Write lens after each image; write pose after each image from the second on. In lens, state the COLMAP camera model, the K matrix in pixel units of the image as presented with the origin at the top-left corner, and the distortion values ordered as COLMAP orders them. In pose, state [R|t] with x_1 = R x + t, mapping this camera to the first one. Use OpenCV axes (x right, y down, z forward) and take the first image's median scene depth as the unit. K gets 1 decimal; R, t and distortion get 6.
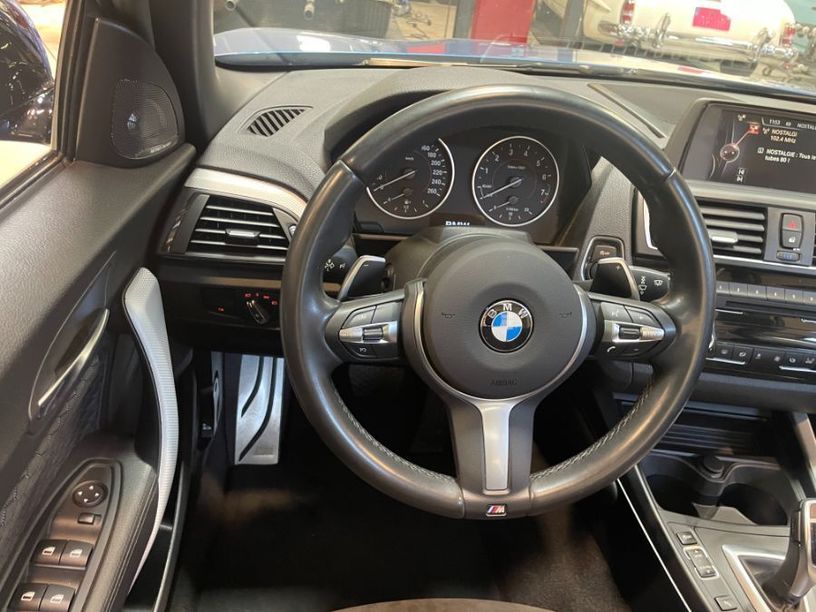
lens RADIAL K [[619.1, 0, 404.2], [0, 619.1, 299.0], [0, 0, 1]] dist [0.096651, -0.133633]
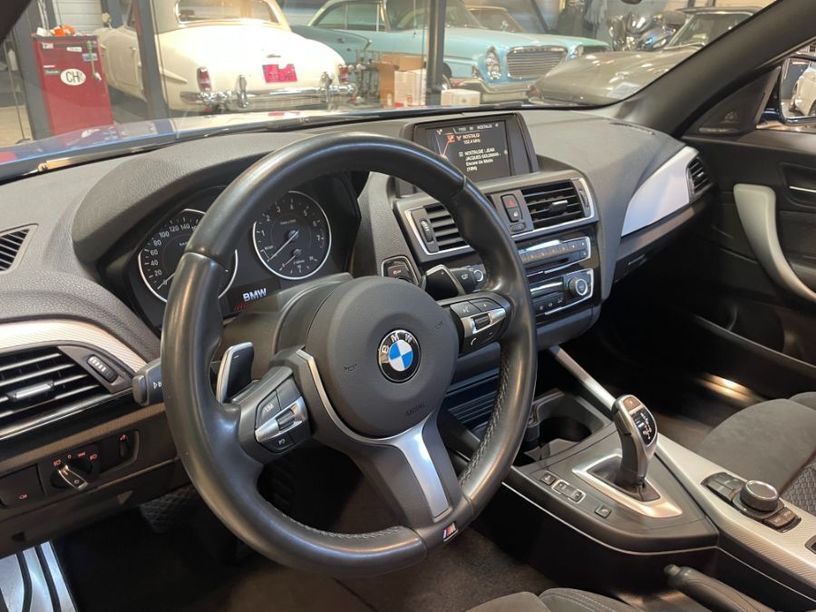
lens RADIAL K [[619.6, 0, 407.9], [0, 619.6, 299.1], [0, 0, 1]] dist [0.095060, -0.130738]
pose [[0.803424, -0.339789, 0.488931, -0.215445], [0.384030, 0.923260, 0.010584, -0.035492], [-0.455006, 0.179261, 0.872258, 0.064014]]
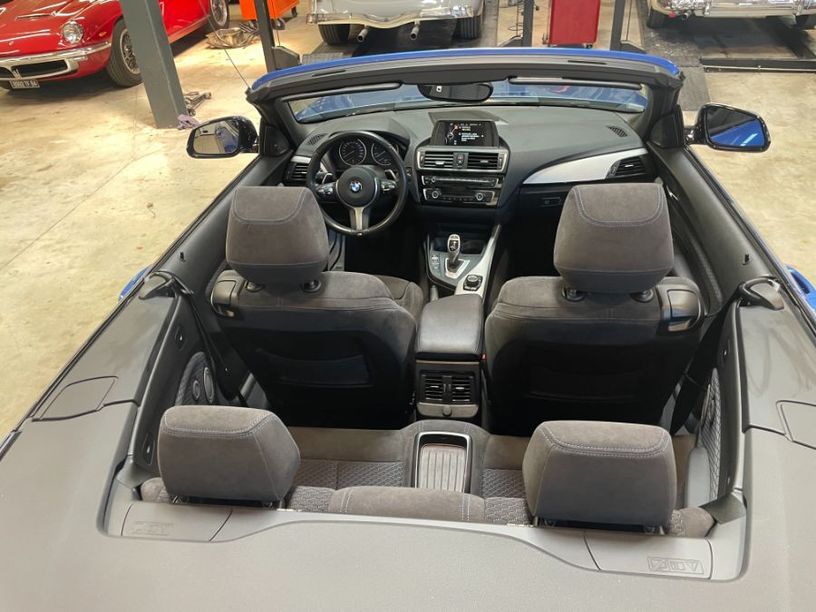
lens RADIAL K [[620.3, 0, 404.4], [0, 620.3, 306.9], [0, 0, 1]] dist [0.096440, -0.135228]
pose [[0.957503, -0.020860, -0.287669, 1.255985], [0.036565, 0.998113, 0.049328, 0.491731], [0.286097, -0.057751, 0.956459, -2.250363]]
